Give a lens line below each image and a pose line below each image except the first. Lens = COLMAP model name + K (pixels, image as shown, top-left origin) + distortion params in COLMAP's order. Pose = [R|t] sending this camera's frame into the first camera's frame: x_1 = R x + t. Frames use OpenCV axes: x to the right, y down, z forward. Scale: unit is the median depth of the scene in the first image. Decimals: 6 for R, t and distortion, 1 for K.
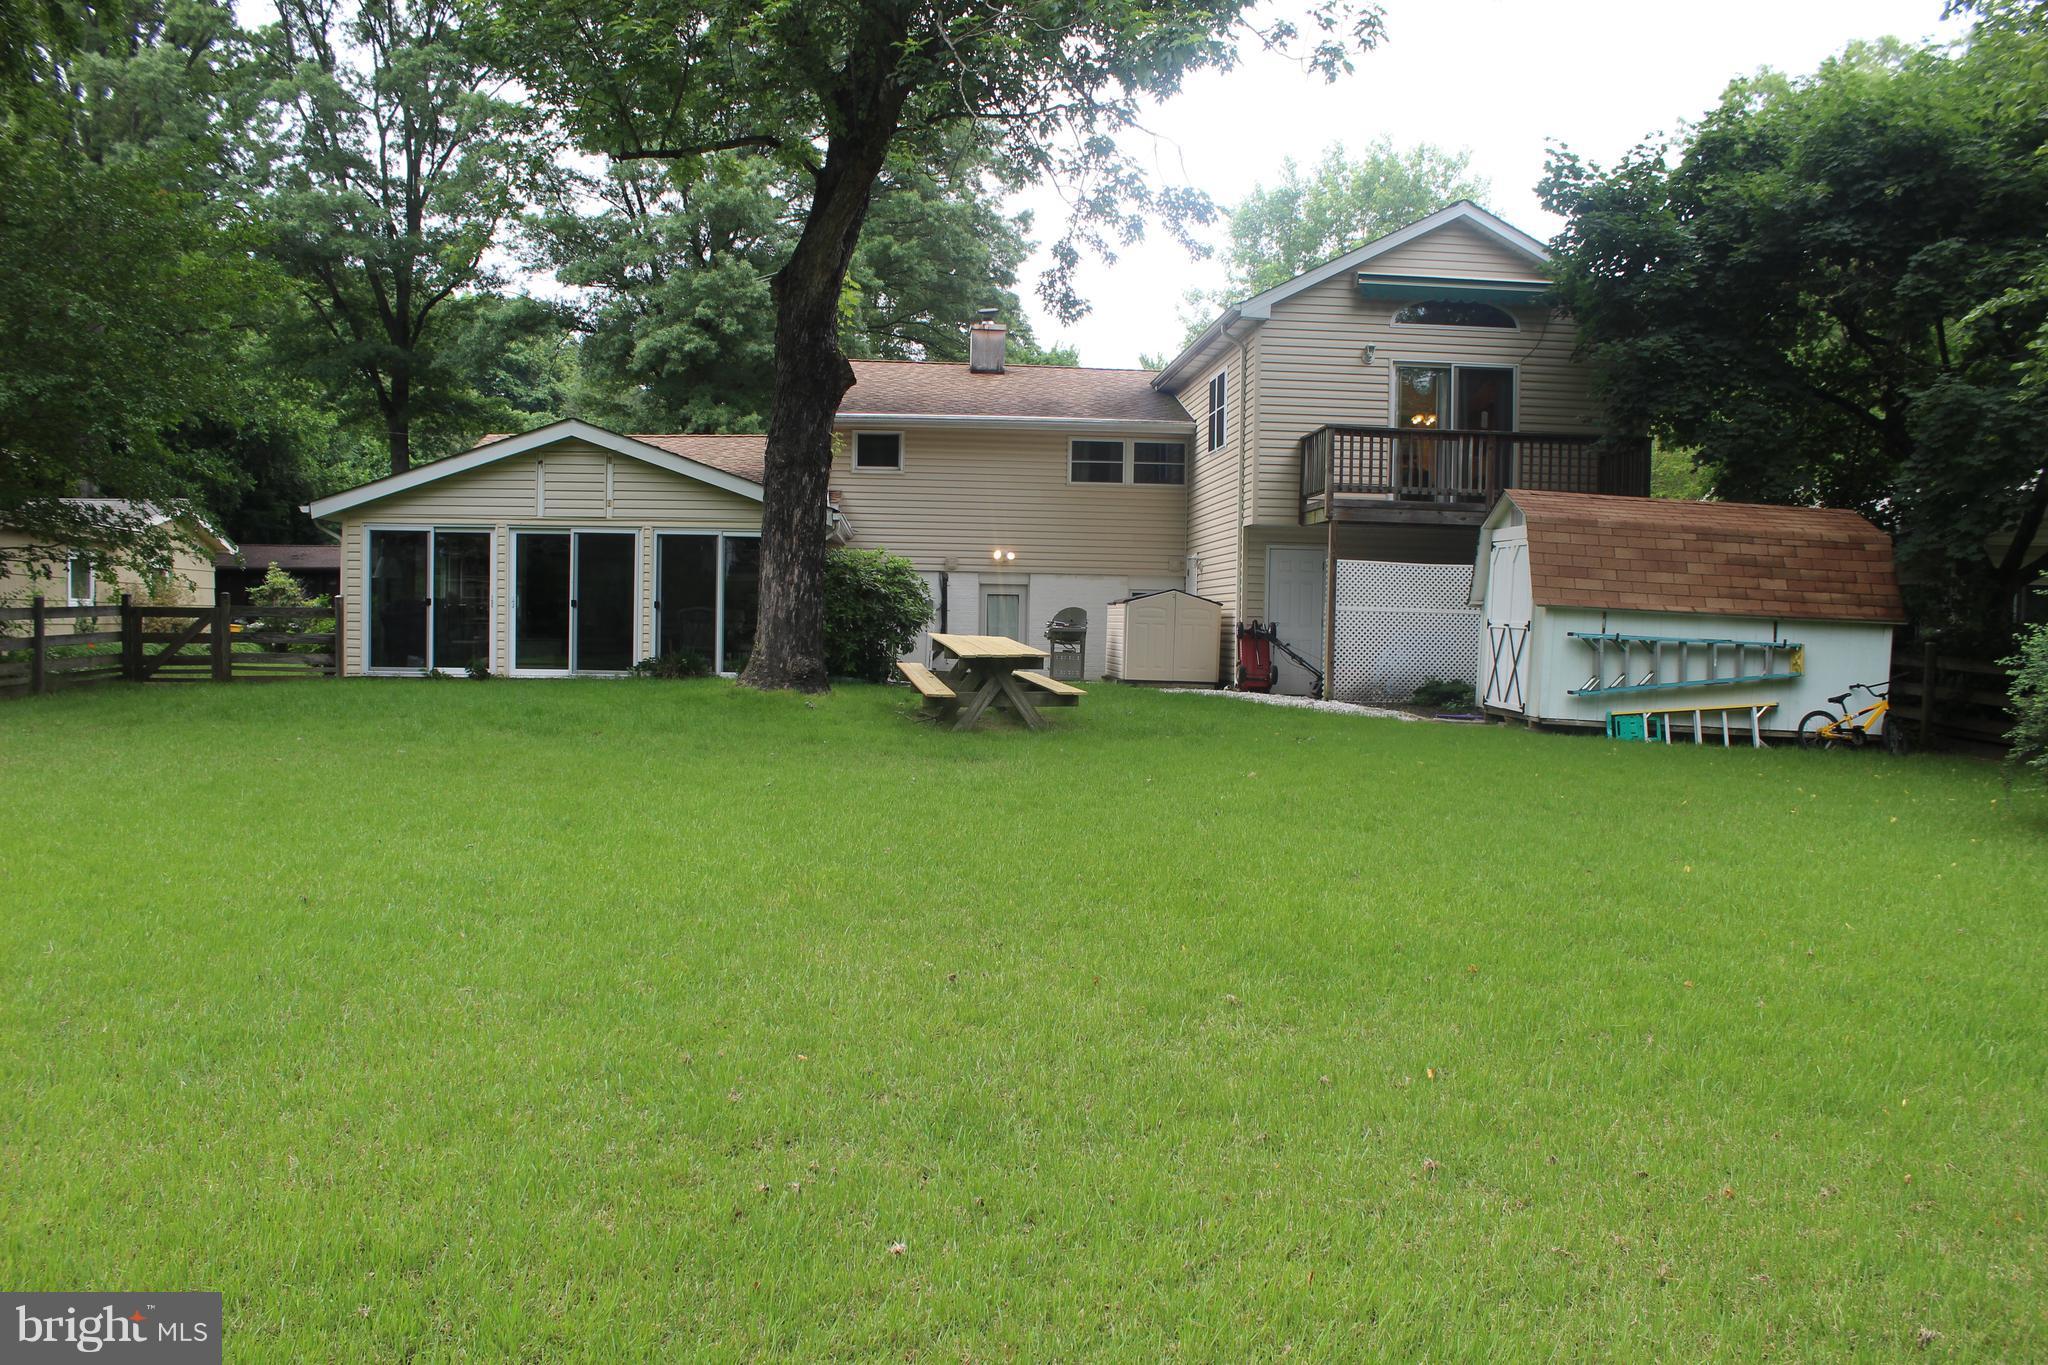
lens RADIAL K [[2353.4, 0, 1024.0], [0, 2353.4, 682.5], [0, 0, 1]] dist [-0.003359, -0.006737]
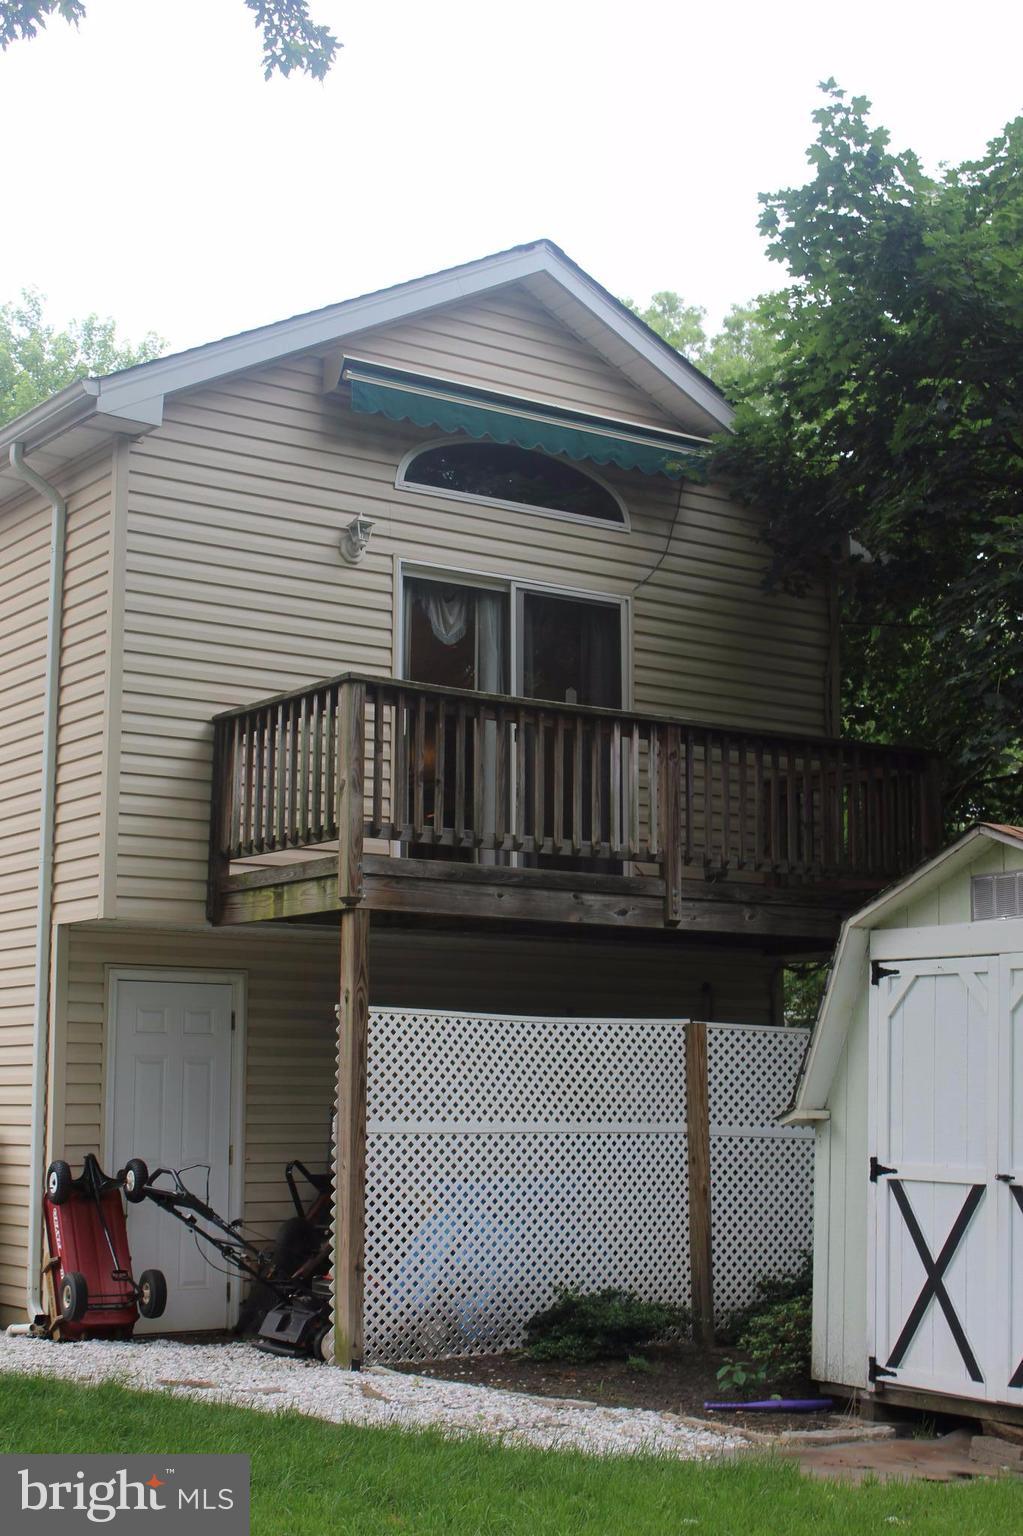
lens RADIAL K [[2209.7, 0, 511.5], [0, 2209.7, 768.0], [0, 0, 1]] dist [-0.038459, -0.043143]
pose [[0.843653, 0.057993, 0.533748, -0.048248], [0.028239, 0.987980, -0.151982, -0.033233], [-0.536146, 0.143292, 0.831874, 0.645559]]
